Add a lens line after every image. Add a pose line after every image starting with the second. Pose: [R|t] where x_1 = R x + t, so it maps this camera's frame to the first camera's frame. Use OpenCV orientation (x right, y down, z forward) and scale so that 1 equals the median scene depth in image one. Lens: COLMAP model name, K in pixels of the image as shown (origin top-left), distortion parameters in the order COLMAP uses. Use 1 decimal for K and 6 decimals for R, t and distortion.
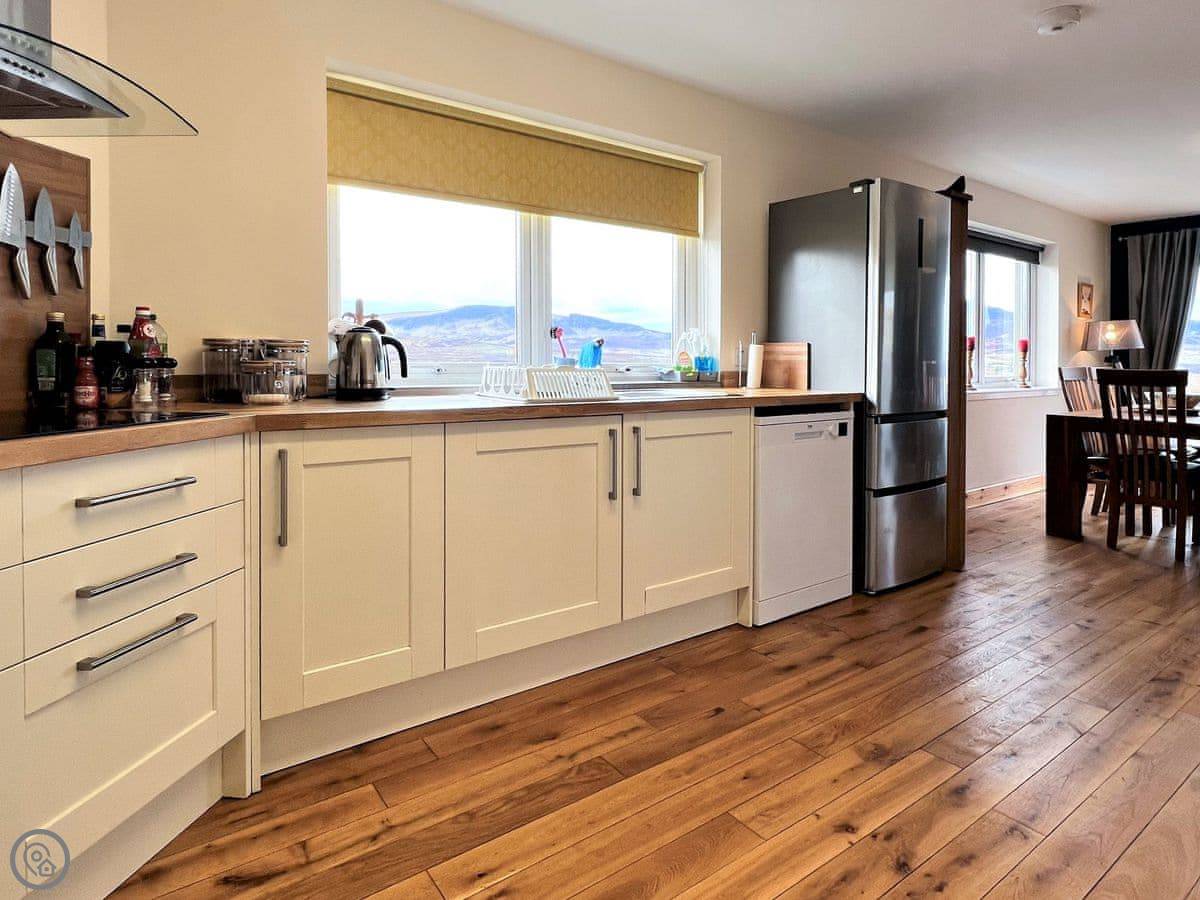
lens RADIAL K [[614.5, 0, 647.4], [0, 614.5, 370.7], [0, 0, 1]] dist [-0.002470, -0.000138]
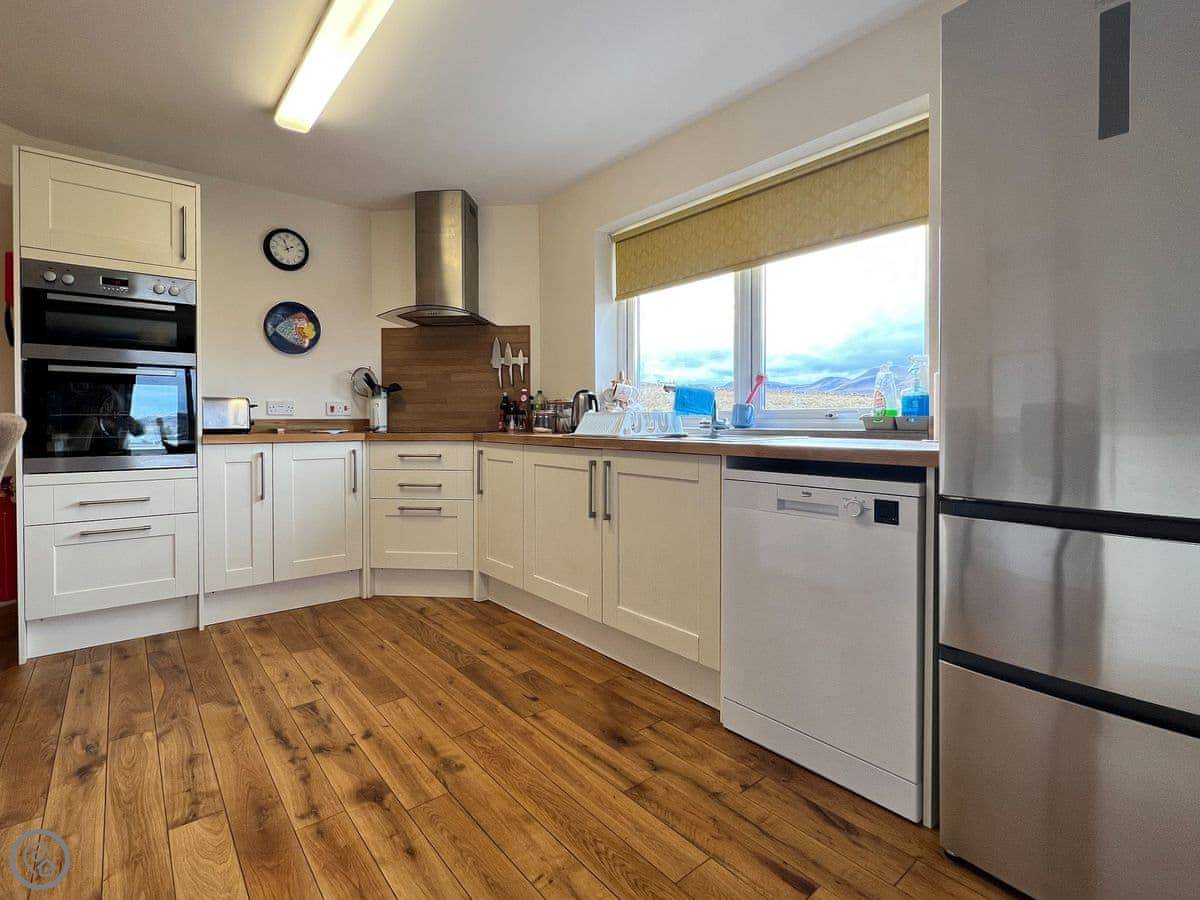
lens RADIAL K [[571.5, 0, 613.2], [0, 571.5, 443.6], [0, 0, 1]] dist [-0.001454, 0.001988]
pose [[0.108586, 0.031588, -0.993585, 1.267990], [-0.015518, 0.999427, 0.030078, 0.031923], [0.993966, 0.012152, 0.109014, 1.080934]]
